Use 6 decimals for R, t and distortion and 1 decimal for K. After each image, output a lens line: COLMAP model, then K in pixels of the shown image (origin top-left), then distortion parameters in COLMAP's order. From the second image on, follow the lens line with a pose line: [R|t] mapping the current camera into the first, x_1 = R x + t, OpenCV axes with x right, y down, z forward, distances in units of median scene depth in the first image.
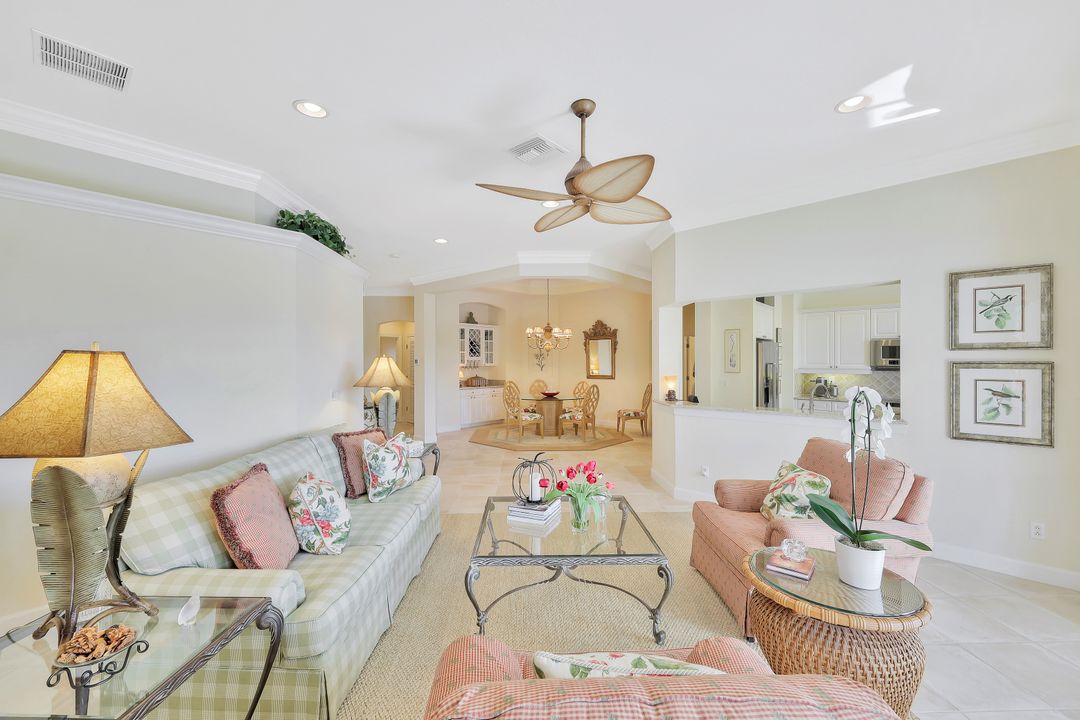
lens RADIAL K [[433.7, 0, 540.0], [0, 433.7, 360.0], [0, 0, 1]] dist [0.001541, 0.000109]
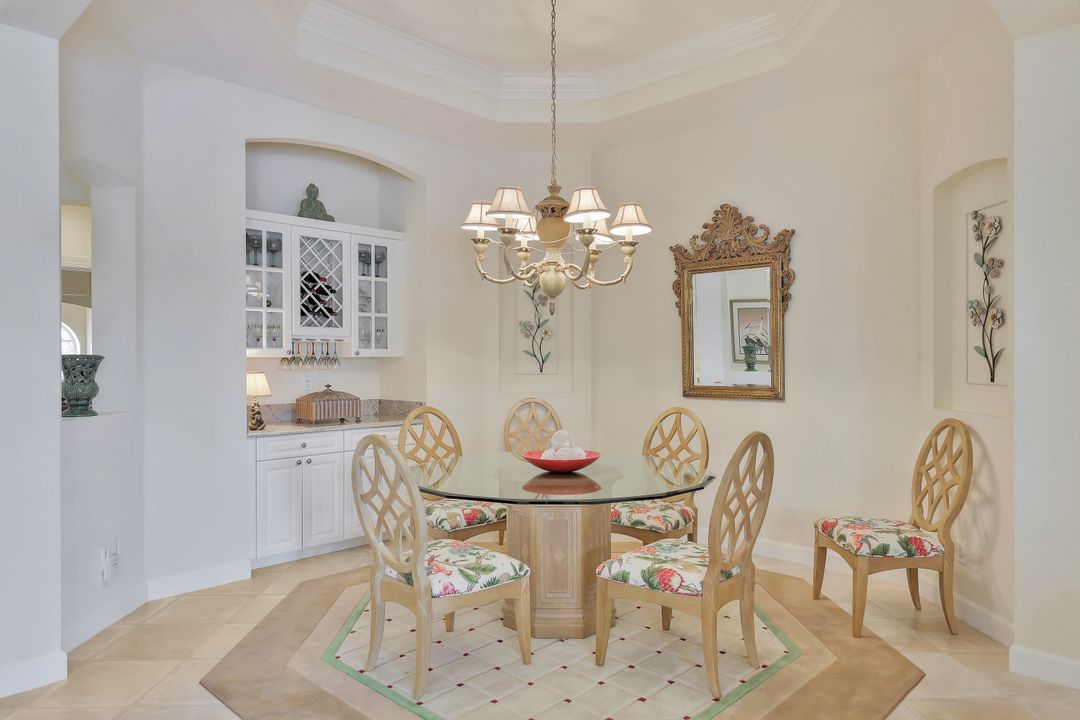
lens RADIAL K [[711.1, 0, 540.0], [0, 711.1, 360.0], [0, 0, 1]] dist [-0.001358, -0.000107]
pose [[0.999624, -0.002056, -0.027345, 0.019549], [0.002208, 0.999982, 0.005533, 0.013747], [0.027333, -0.005591, 0.999611, 0.510884]]
